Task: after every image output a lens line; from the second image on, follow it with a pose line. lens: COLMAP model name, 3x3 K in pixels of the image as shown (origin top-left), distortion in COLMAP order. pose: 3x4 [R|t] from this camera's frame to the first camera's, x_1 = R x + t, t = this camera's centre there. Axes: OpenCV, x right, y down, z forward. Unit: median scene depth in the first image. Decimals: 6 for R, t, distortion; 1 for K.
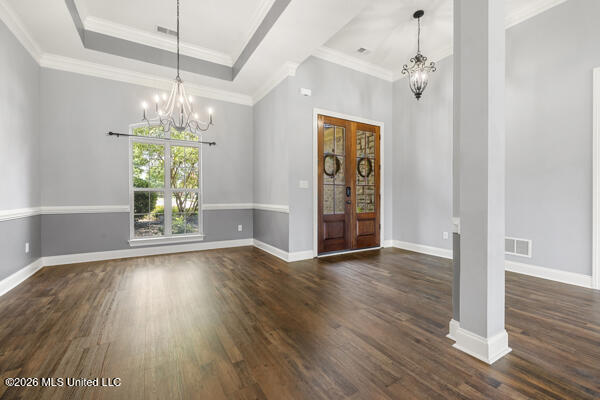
lens RADIAL K [[252.6, 0, 298.5], [0, 252.6, 198.2], [0, 0, 1]] dist [0.001172, -0.000490]
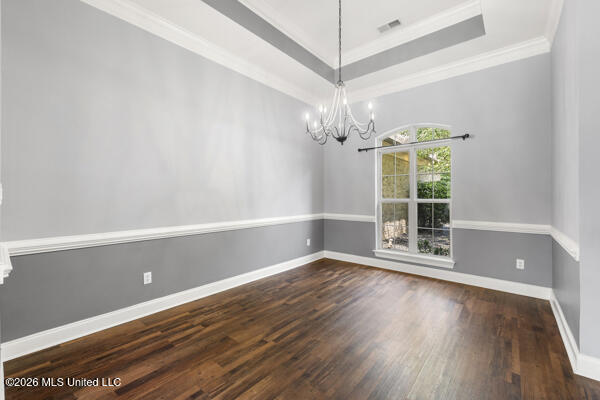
lens RADIAL K [[252.6, 0, 300.8], [0, 252.6, 195.1], [0, 0, 1]] dist [0.001172, -0.000490]
pose [[0.338054, -0.004838, -0.941114, 0.199817], [-0.008763, 0.999927, -0.008288, -0.045702], [0.941086, 0.011048, 0.337987, 0.371759]]
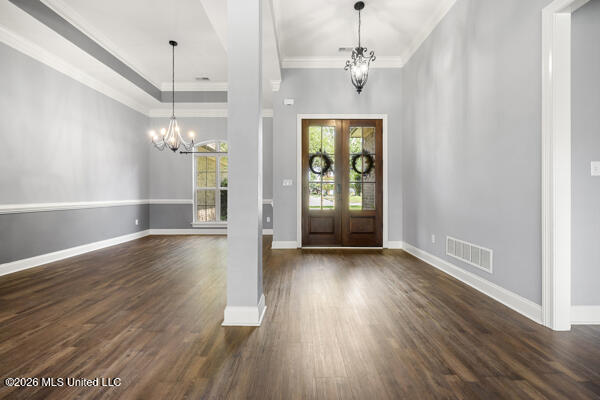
lens RADIAL K [[252.6, 0, 298.3], [0, 252.6, 194.4], [0, 0, 1]] dist [0.001172, -0.000490]
pose [[0.862450, 0.000665, -0.506142, 0.624833], [-0.004260, 0.999973, -0.005944, 0.004774], [0.506125, 0.007283, 0.862429, 0.036346]]
